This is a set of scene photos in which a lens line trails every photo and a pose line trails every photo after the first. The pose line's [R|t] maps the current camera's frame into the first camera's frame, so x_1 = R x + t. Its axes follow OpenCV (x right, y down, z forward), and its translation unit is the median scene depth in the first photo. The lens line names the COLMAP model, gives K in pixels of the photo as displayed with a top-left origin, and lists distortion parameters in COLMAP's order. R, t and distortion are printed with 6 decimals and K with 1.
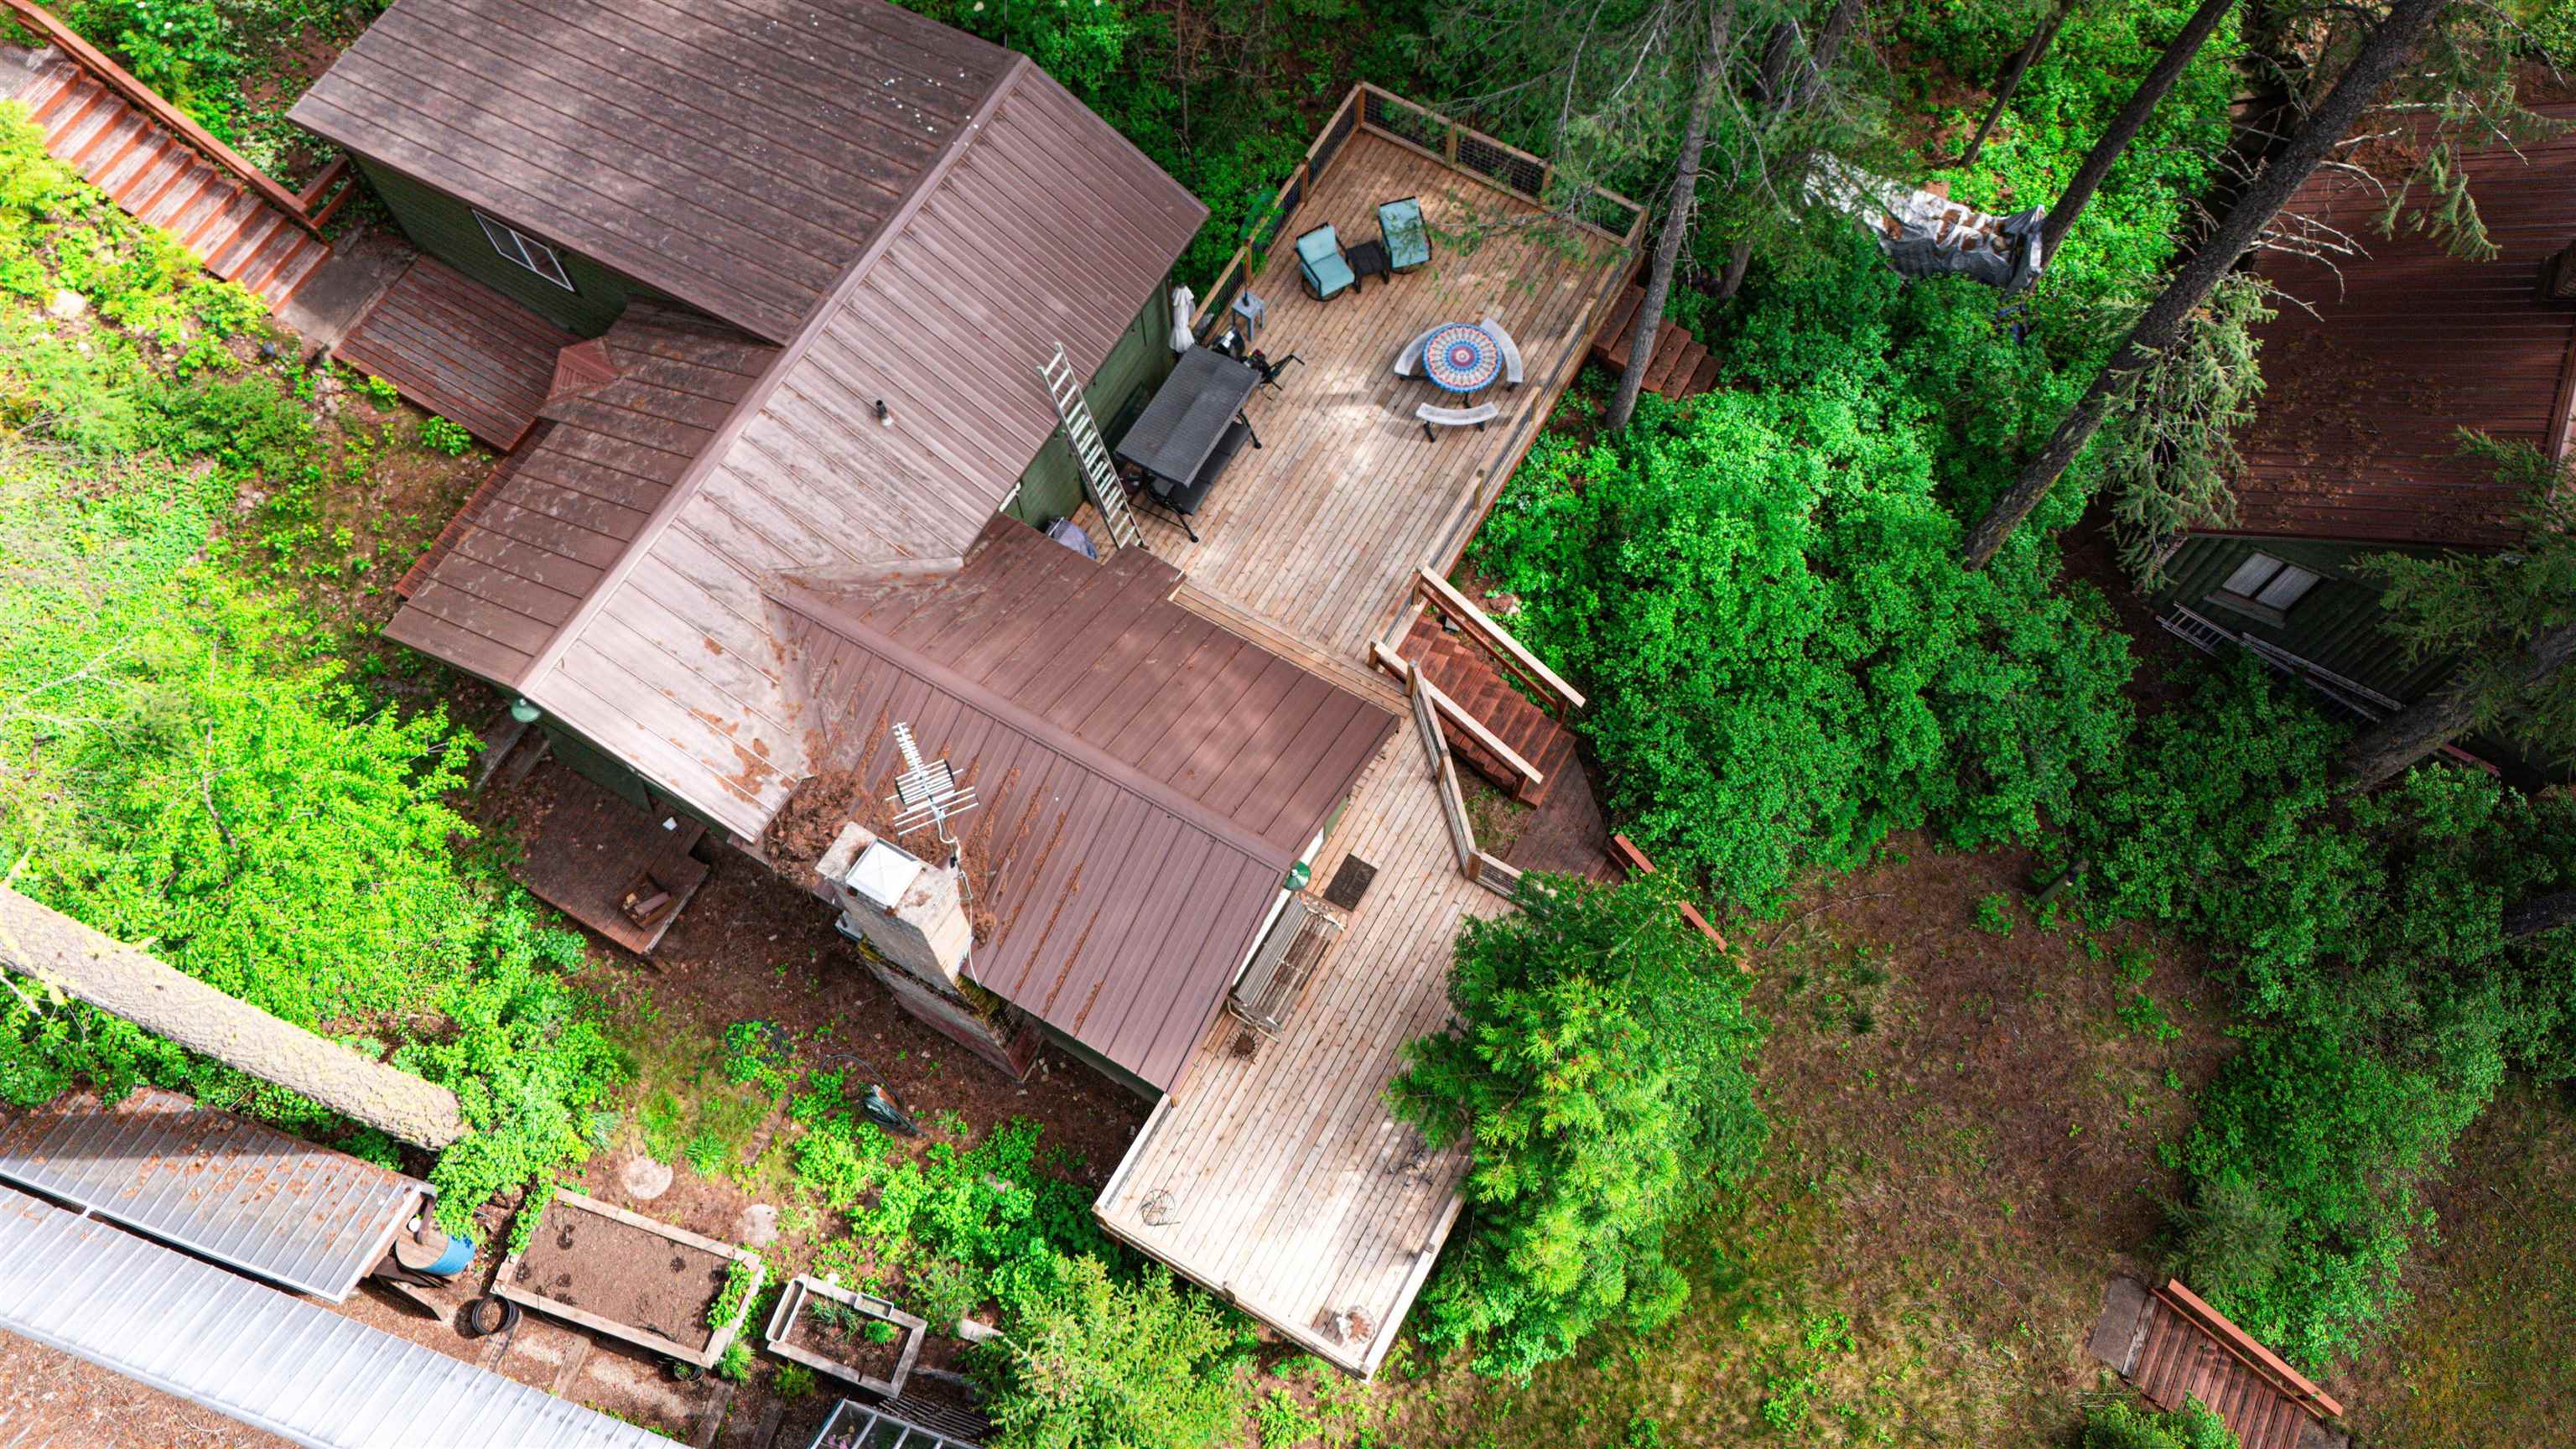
lens RADIAL K [[1866.5, 0, 1288.0], [0, 1866.5, 724.5], [0, 0, 1]] dist [0.025287, -0.007146]
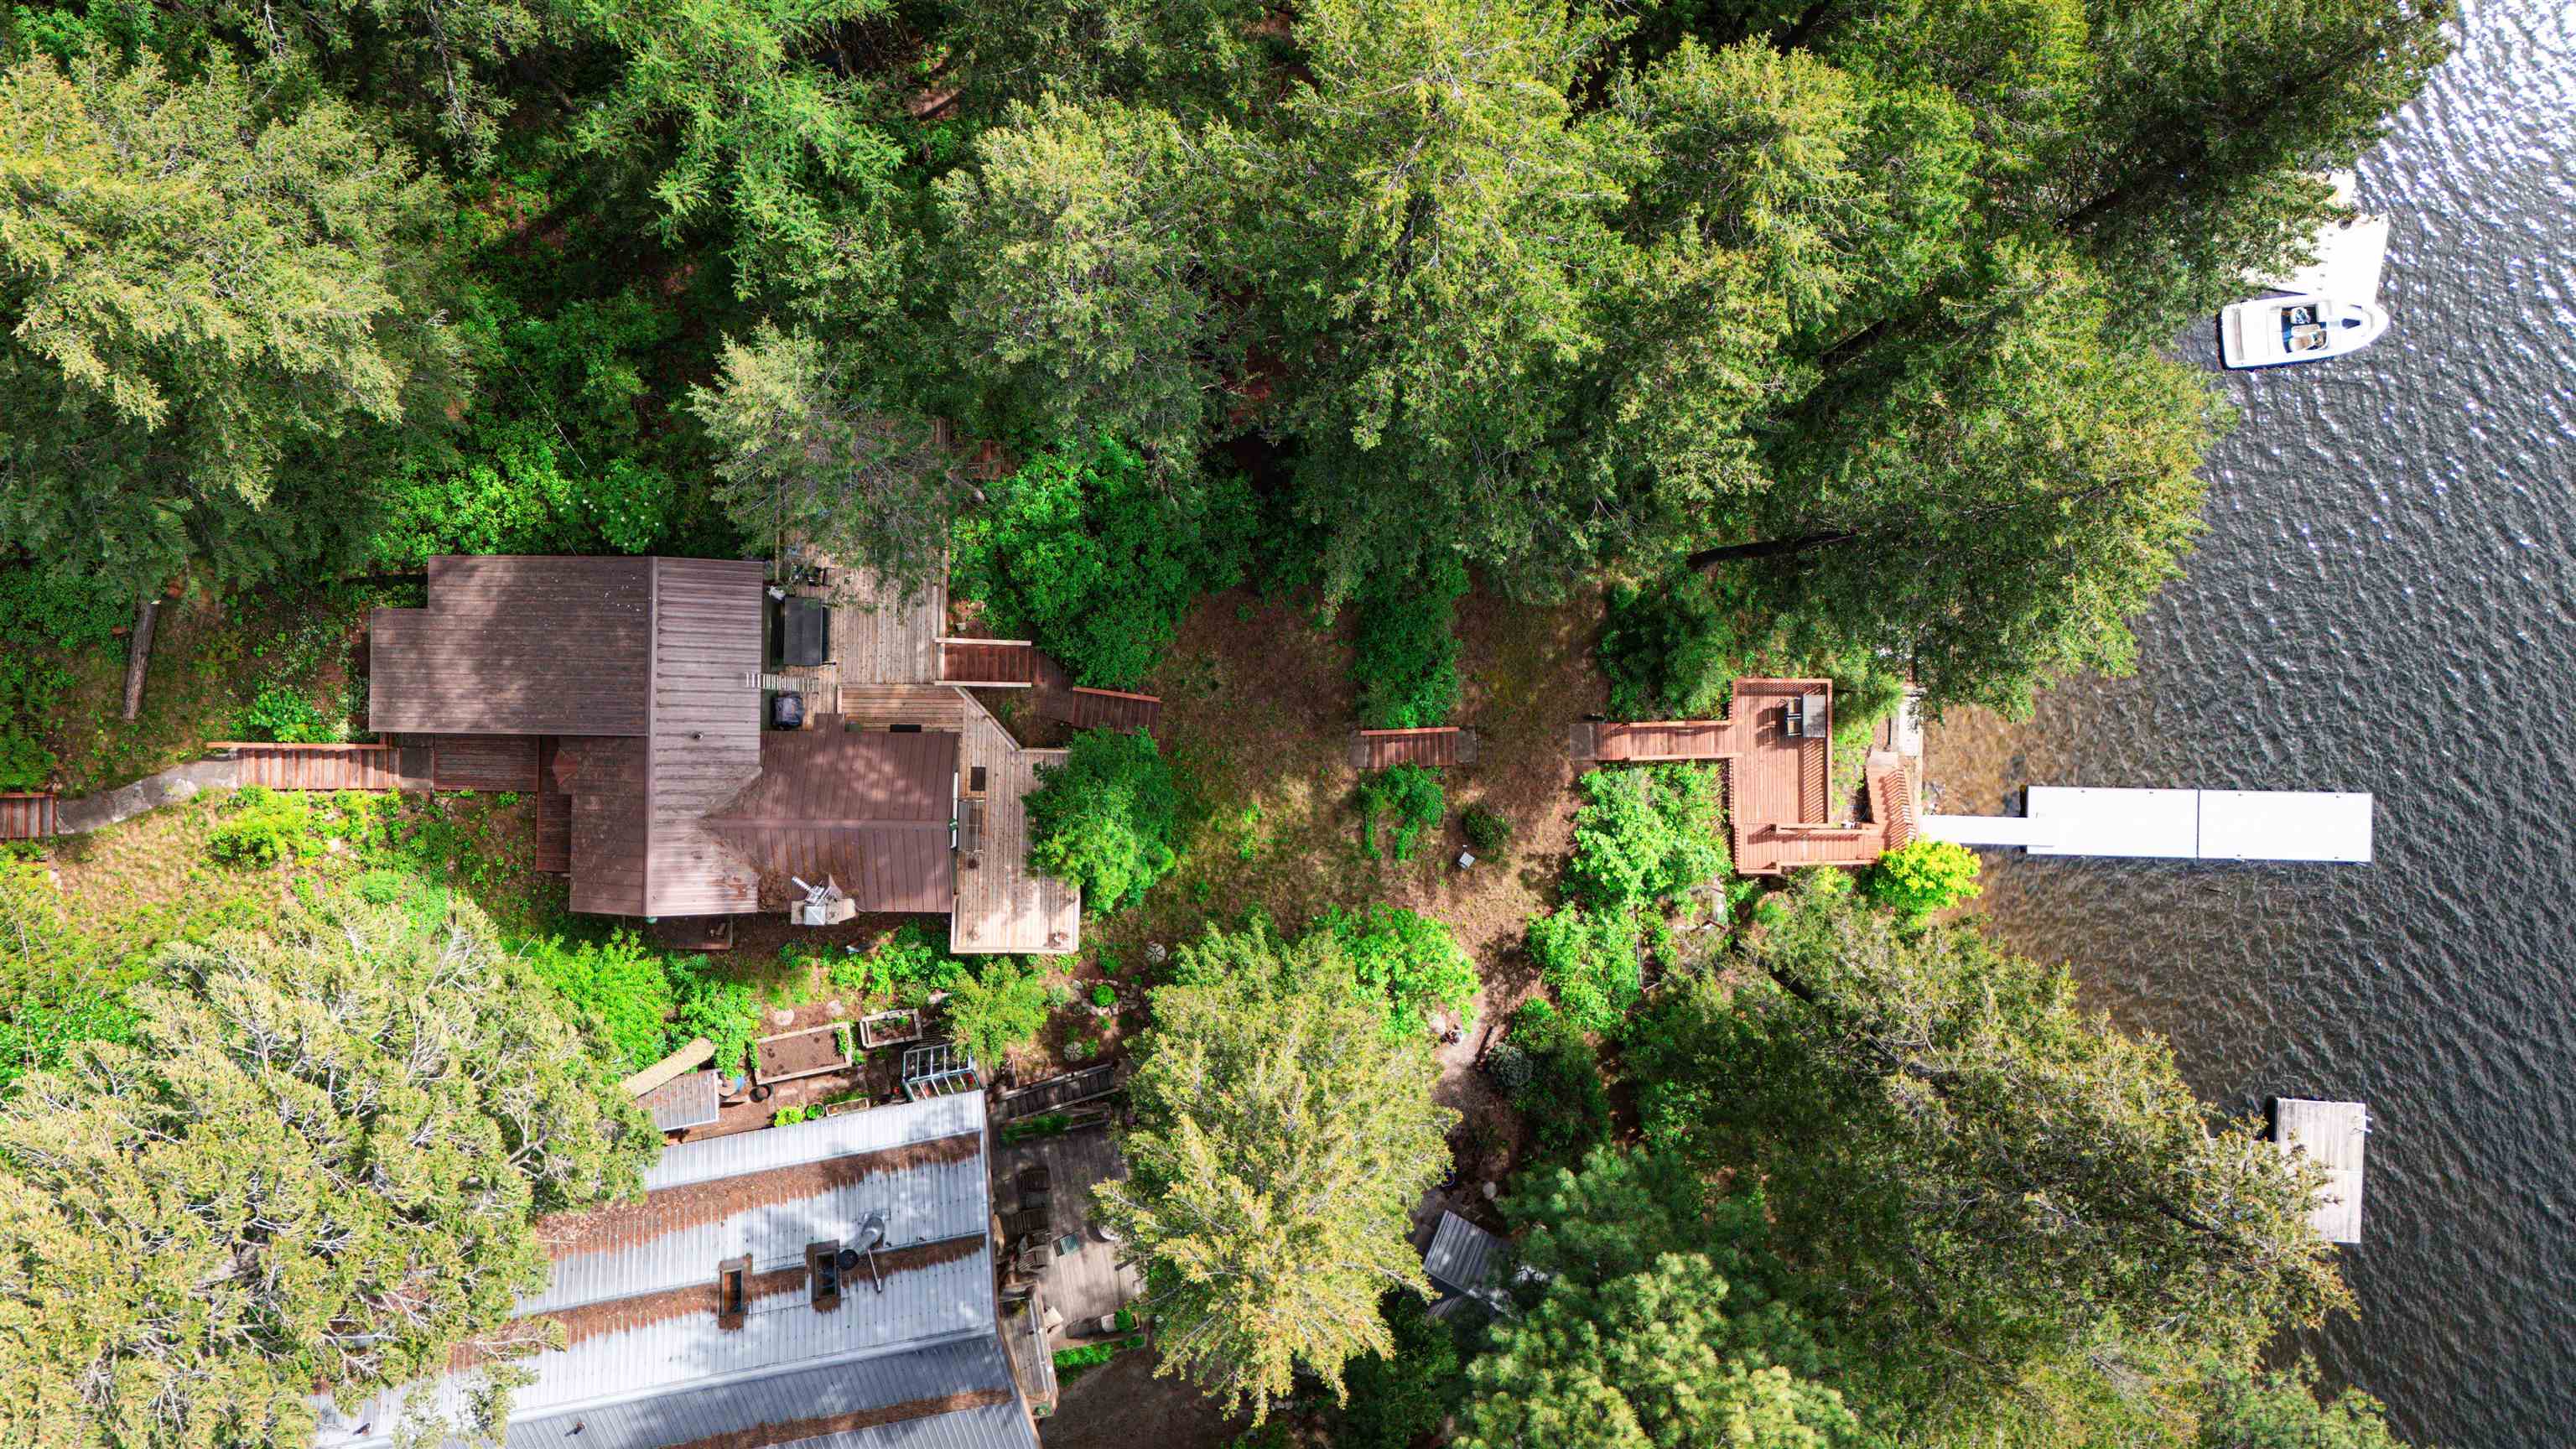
lens RADIAL K [[1686.7, 0, 1292.2], [0, 1686.7, 755.7], [0, 0, 1]] dist [0.083530, -0.001205]
pose [[0.878578, -0.477498, 0.009822, 0.399292], [0.437374, 0.812673, 0.385054, -0.627767], [-0.191845, -0.334004, 0.922842, -1.114103]]
